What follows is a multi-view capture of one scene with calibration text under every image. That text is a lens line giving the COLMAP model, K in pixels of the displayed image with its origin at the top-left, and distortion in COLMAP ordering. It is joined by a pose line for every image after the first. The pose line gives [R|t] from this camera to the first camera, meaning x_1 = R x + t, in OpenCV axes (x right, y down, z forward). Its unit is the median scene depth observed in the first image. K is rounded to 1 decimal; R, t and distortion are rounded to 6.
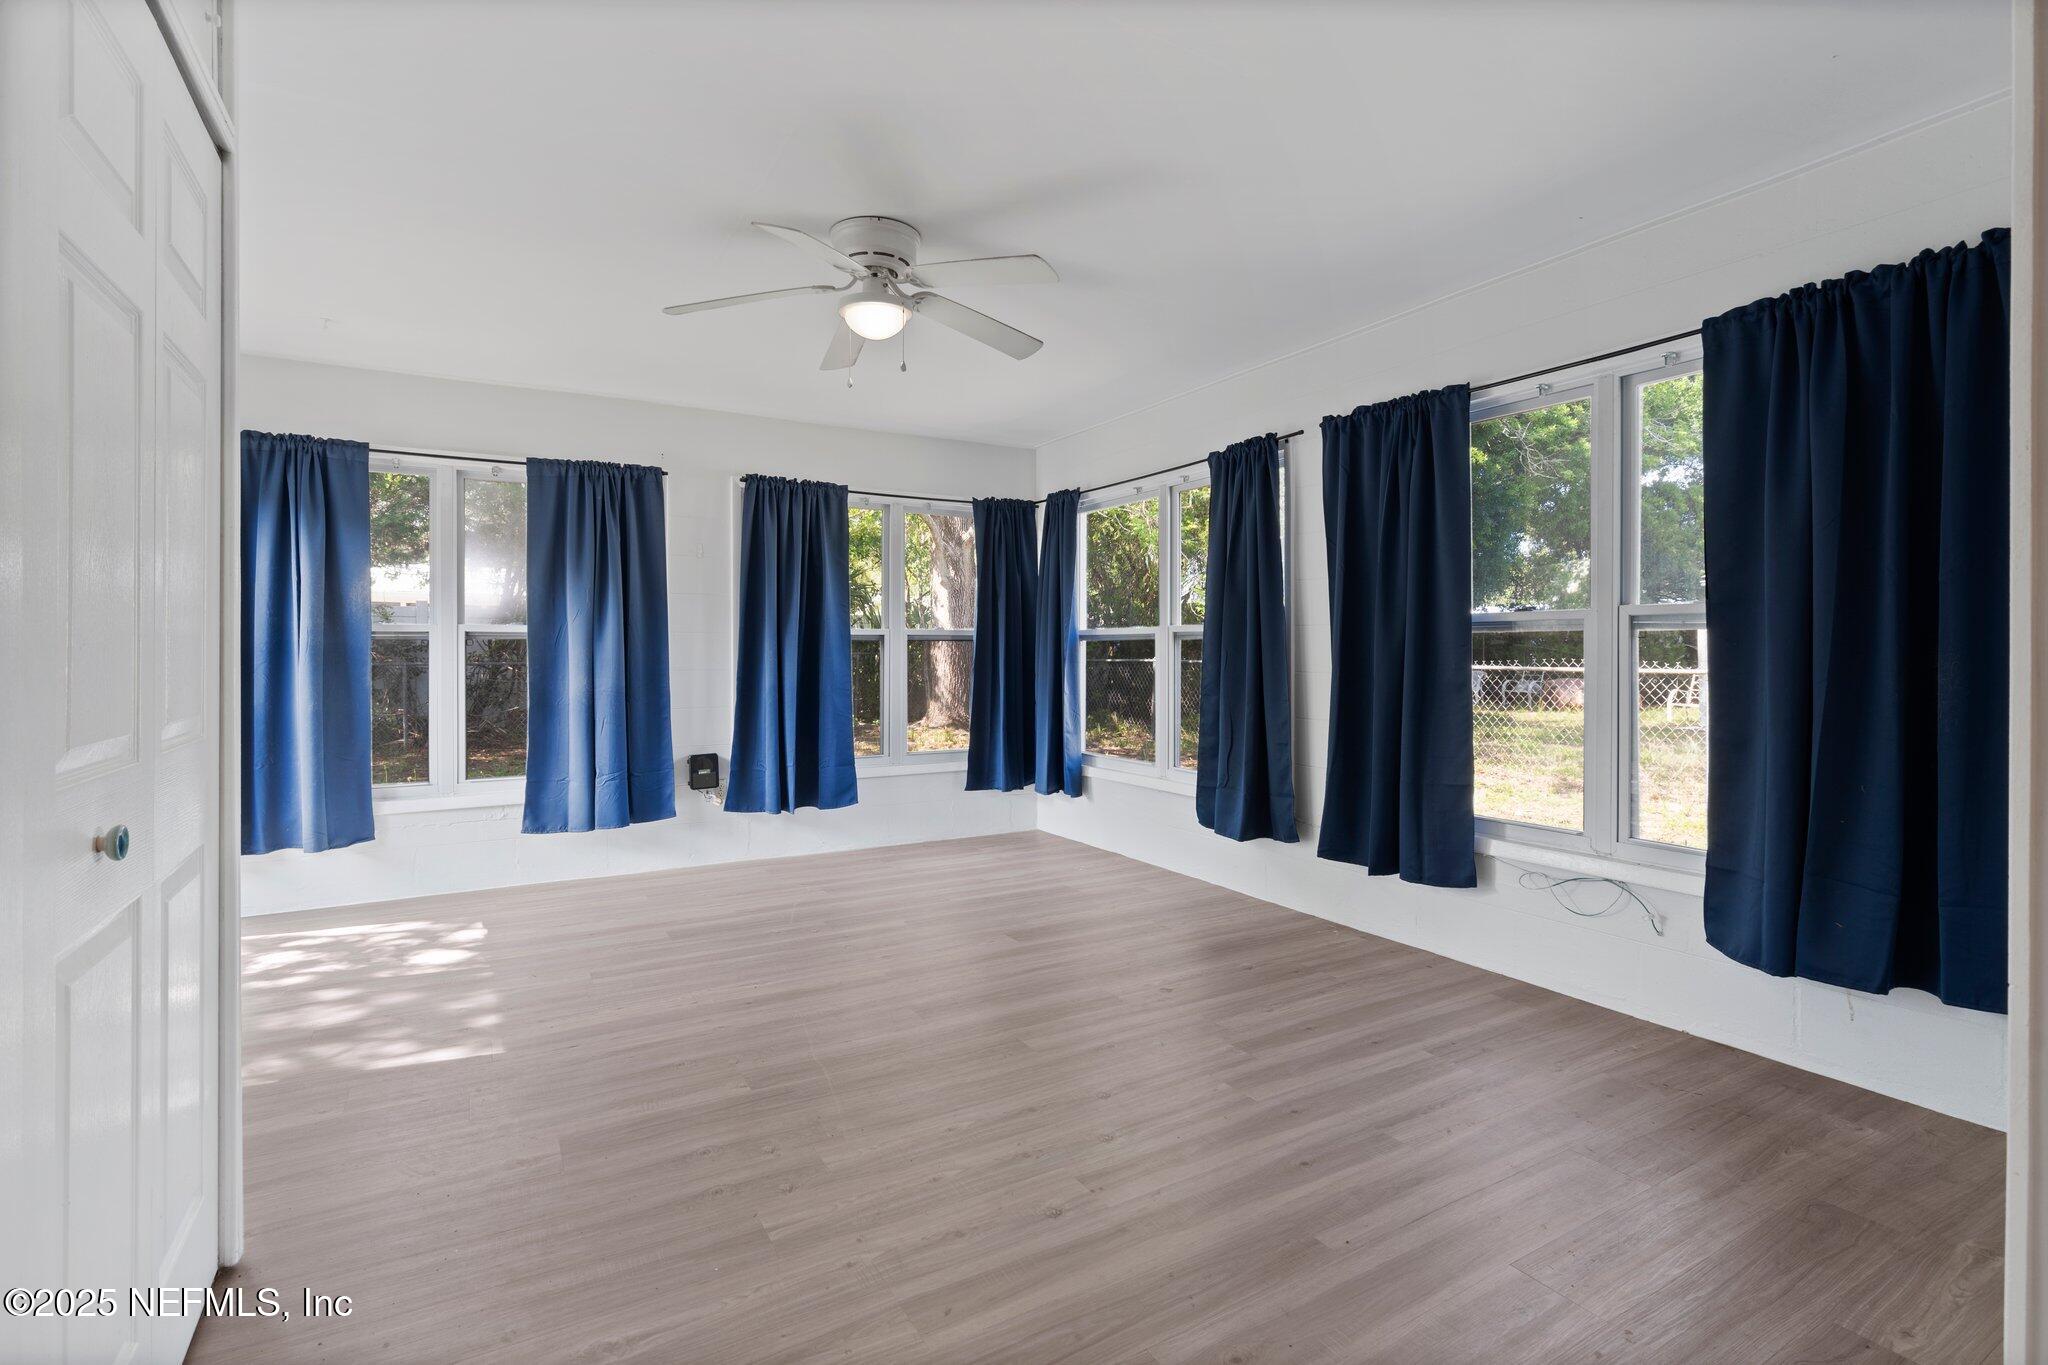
lens RADIAL K [[967.6, 0, 1028.9], [0, 967.6, 656.7], [0, 0, 1]] dist [-0.005154, 0.000112]
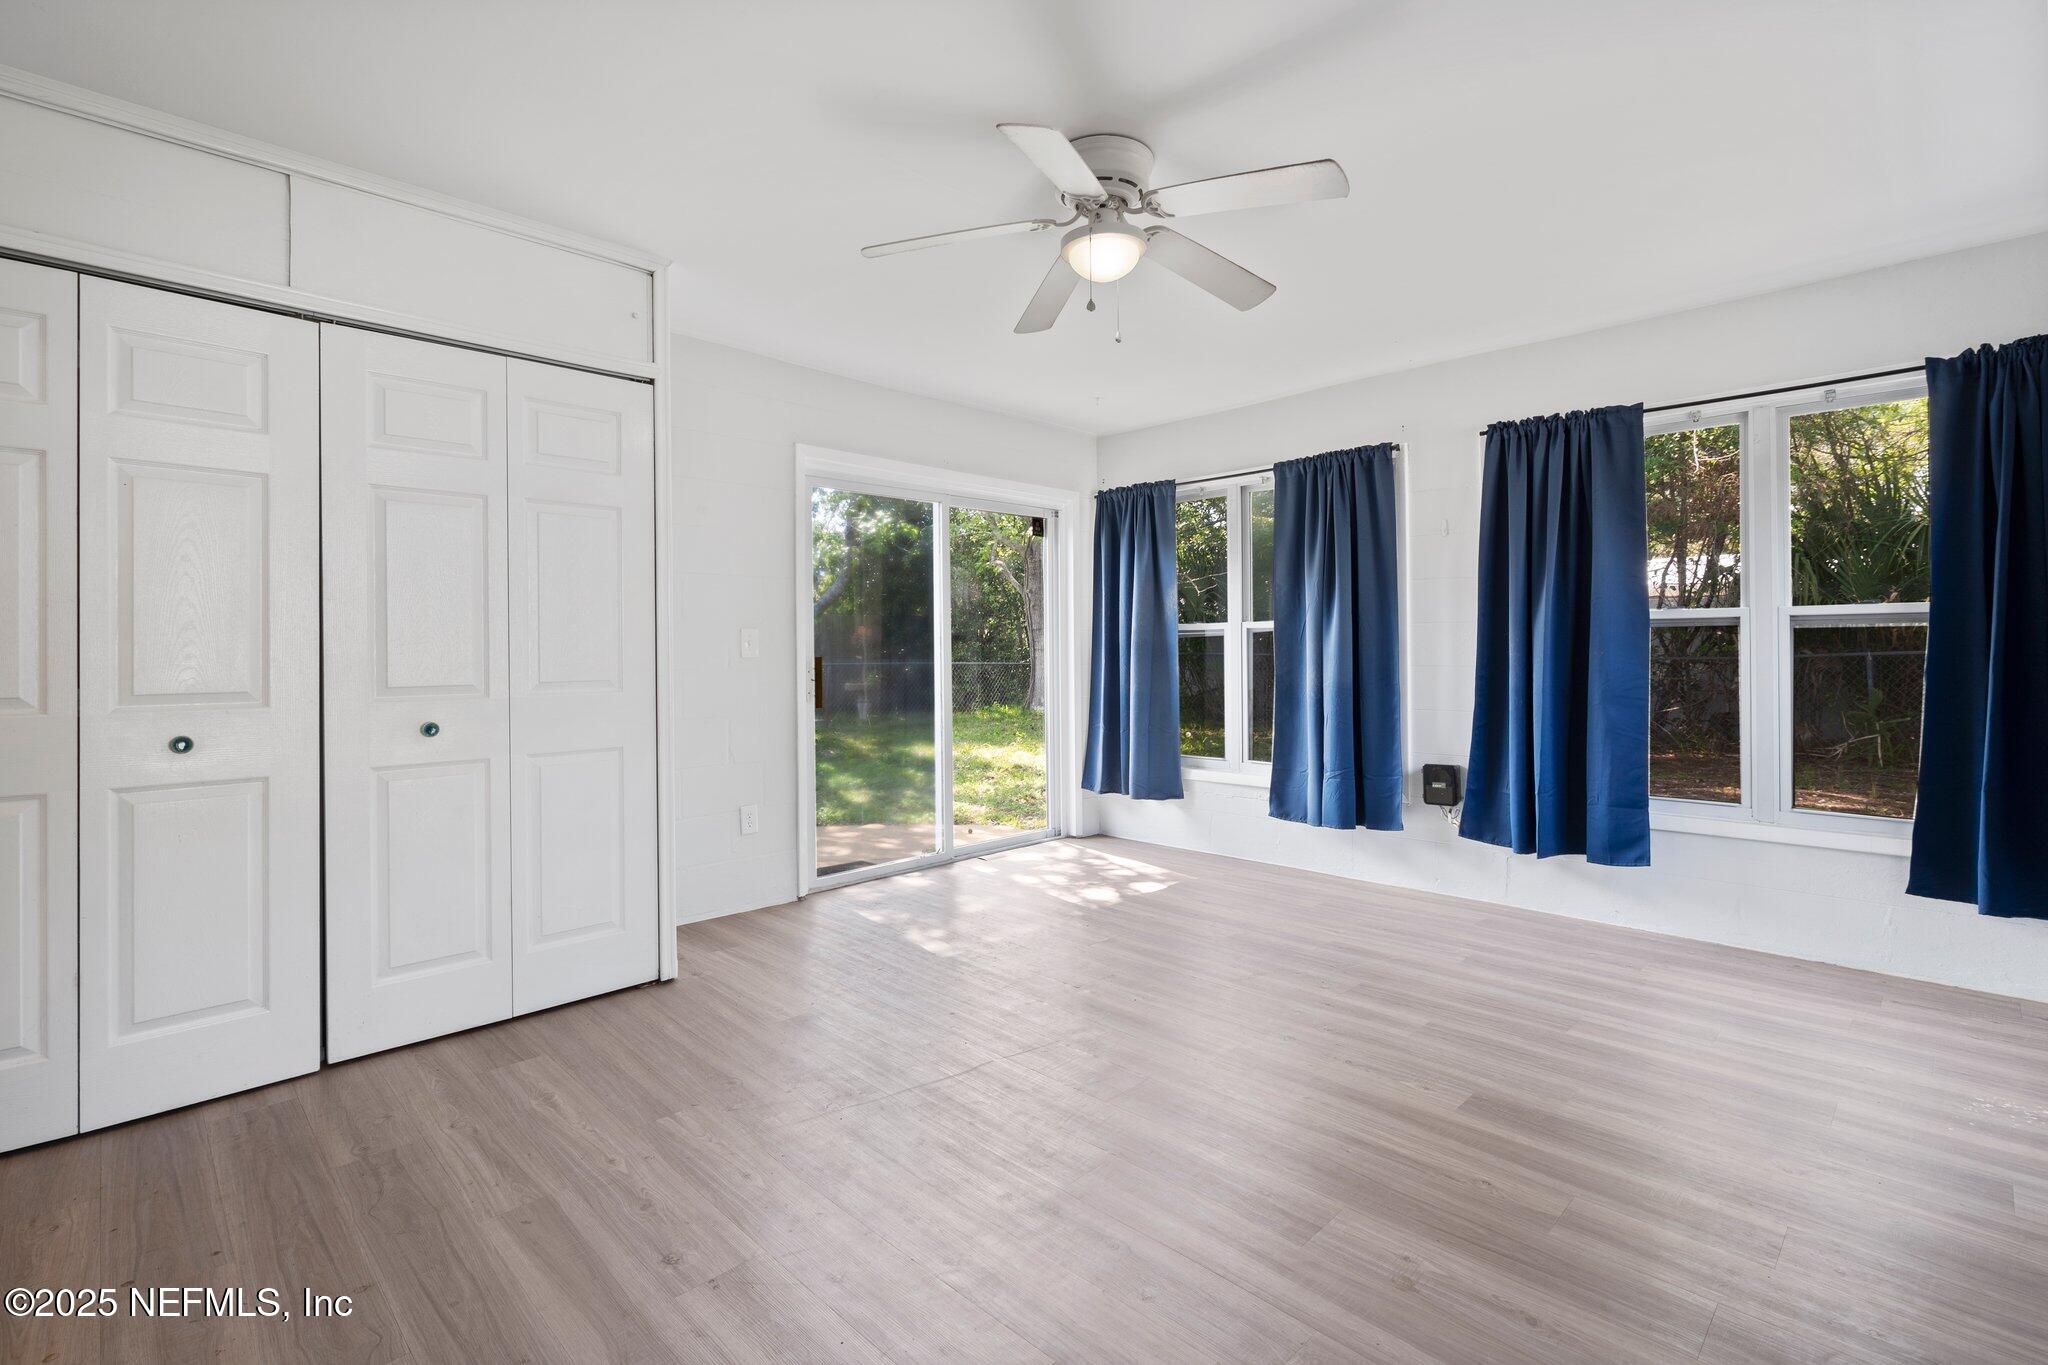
lens RADIAL K [[942.2, 0, 1021.1], [0, 942.2, 645.9], [0, 0, 1]] dist [-0.005489, -0.000164]
pose [[0.237906, -0.005404, -0.971273, 0.397842], [-0.000613, 0.999983, -0.005713, 0.000906], [0.971288, 0.001955, 0.237899, 0.455484]]
